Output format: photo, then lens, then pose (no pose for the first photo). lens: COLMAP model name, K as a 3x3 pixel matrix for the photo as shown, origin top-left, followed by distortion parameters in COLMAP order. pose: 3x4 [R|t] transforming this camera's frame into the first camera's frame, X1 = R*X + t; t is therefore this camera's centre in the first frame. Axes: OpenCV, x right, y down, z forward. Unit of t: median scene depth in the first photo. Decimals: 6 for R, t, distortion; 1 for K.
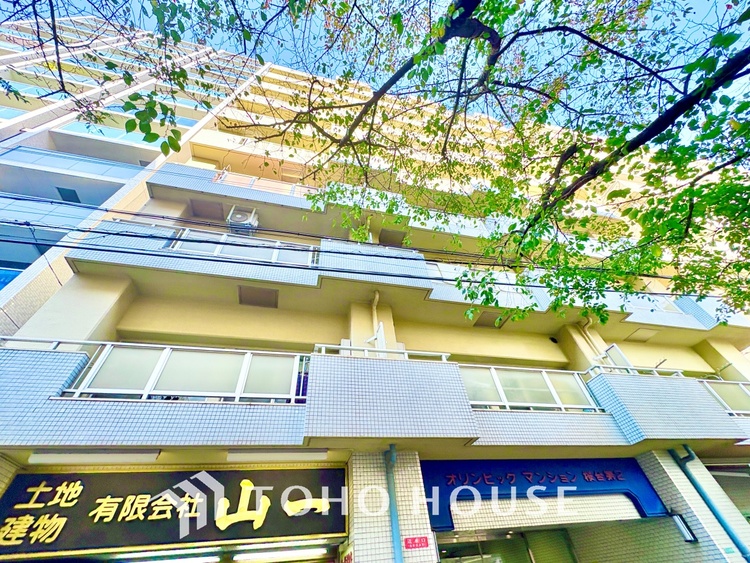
lens RADIAL K [[320.0, 0, 382.2], [0, 320.0, 273.2], [0, 0, 1]] dist [0.006076, -0.000814]
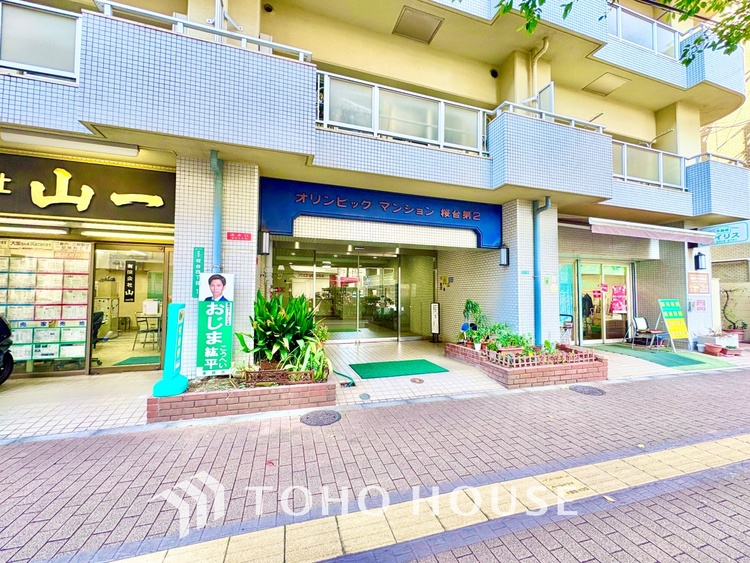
lens RADIAL K [[302.2, 0, 373.0], [0, 302.2, 277.7], [0, 0, 1]] dist [0.000996, -0.000246]
pose [[0.992543, 0.103714, 0.064040, 0.346266], [-0.118425, 0.696093, 0.708117, 0.096850], [0.028864, -0.710421, 0.703185, 0.128052]]
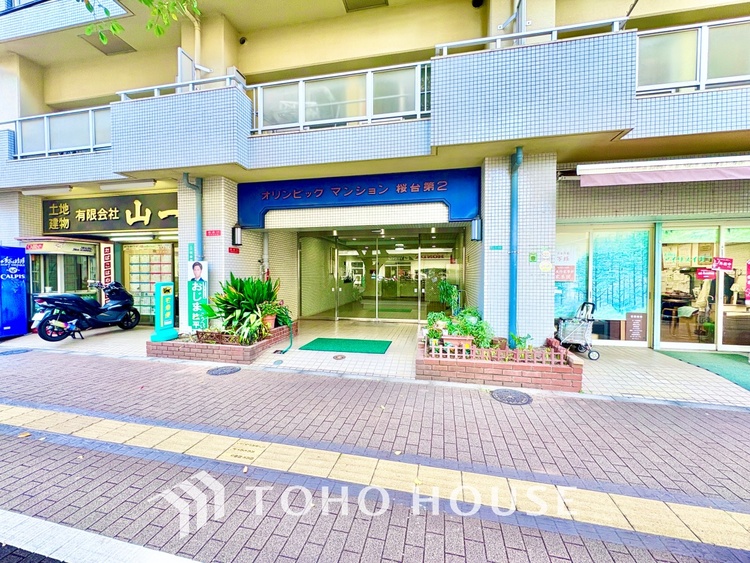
lens RADIAL K [[302.2, 0, 374.0], [0, 302.2, 277.9], [0, 0, 1]] dist [0.000996, -0.000246]
pose [[0.896748, 0.098420, -0.431458, 0.948371], [0.269480, 0.651910, 0.708797, 0.121973], [0.351032, -0.751882, 0.558077, 0.226296]]
